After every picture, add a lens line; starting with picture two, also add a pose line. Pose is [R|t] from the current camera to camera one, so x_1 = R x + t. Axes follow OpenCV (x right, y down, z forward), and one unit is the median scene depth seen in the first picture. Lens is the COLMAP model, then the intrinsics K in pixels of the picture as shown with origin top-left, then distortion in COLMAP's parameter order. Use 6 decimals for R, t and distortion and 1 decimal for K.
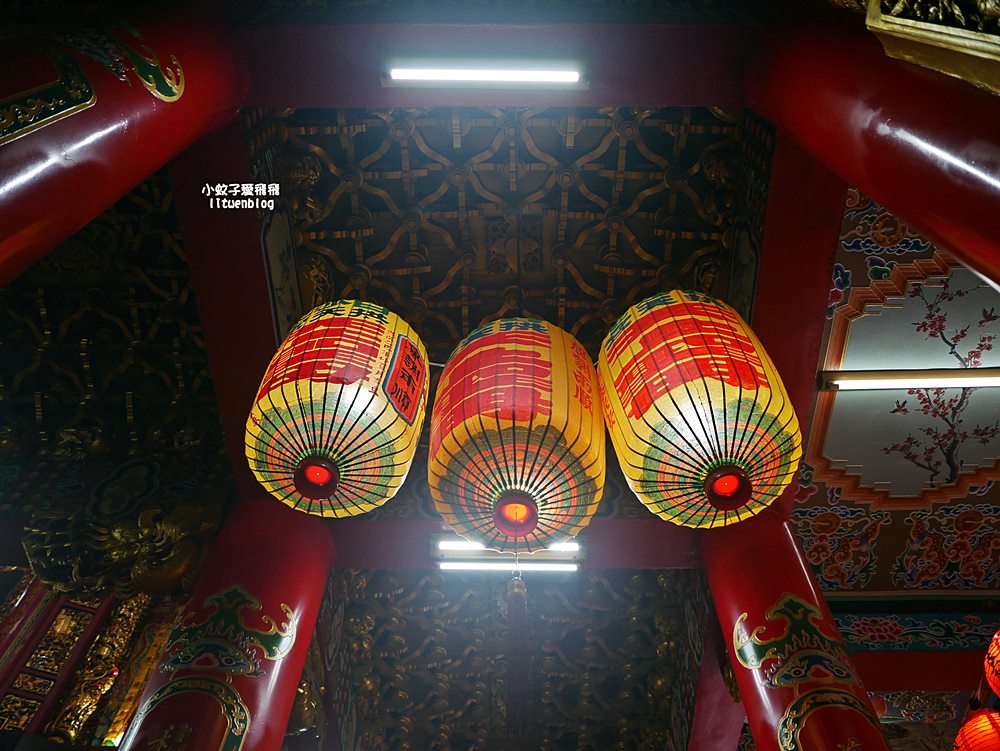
lens RADIAL K [[847.2, 0, 497.6], [0, 847.2, 377.5], [0, 0, 1]] dist [-0.048694, 0.013365]
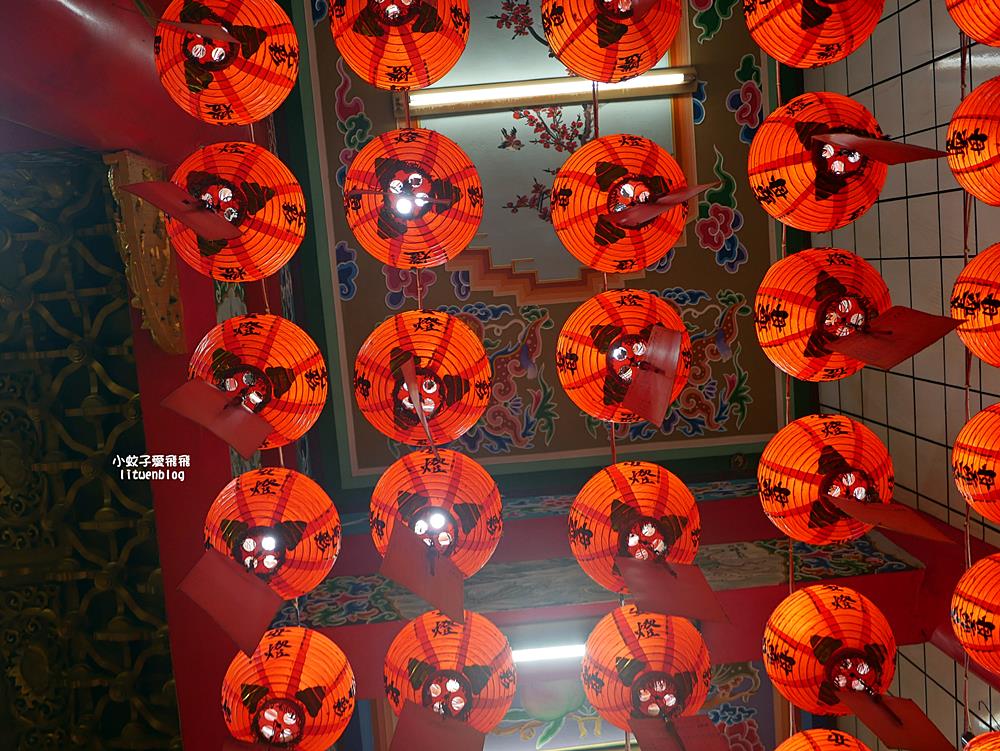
lens RADIAL K [[847.2, 0, 502.4], [0, 847.2, 373.4], [0, 0, 1]] dist [-0.048694, 0.013365]
pose [[0.995967, -0.074837, 0.049486, 0.405414], [0.088190, 0.917991, -0.386672, 0.516071], [-0.016490, 0.389477, 0.920888, 0.357548]]
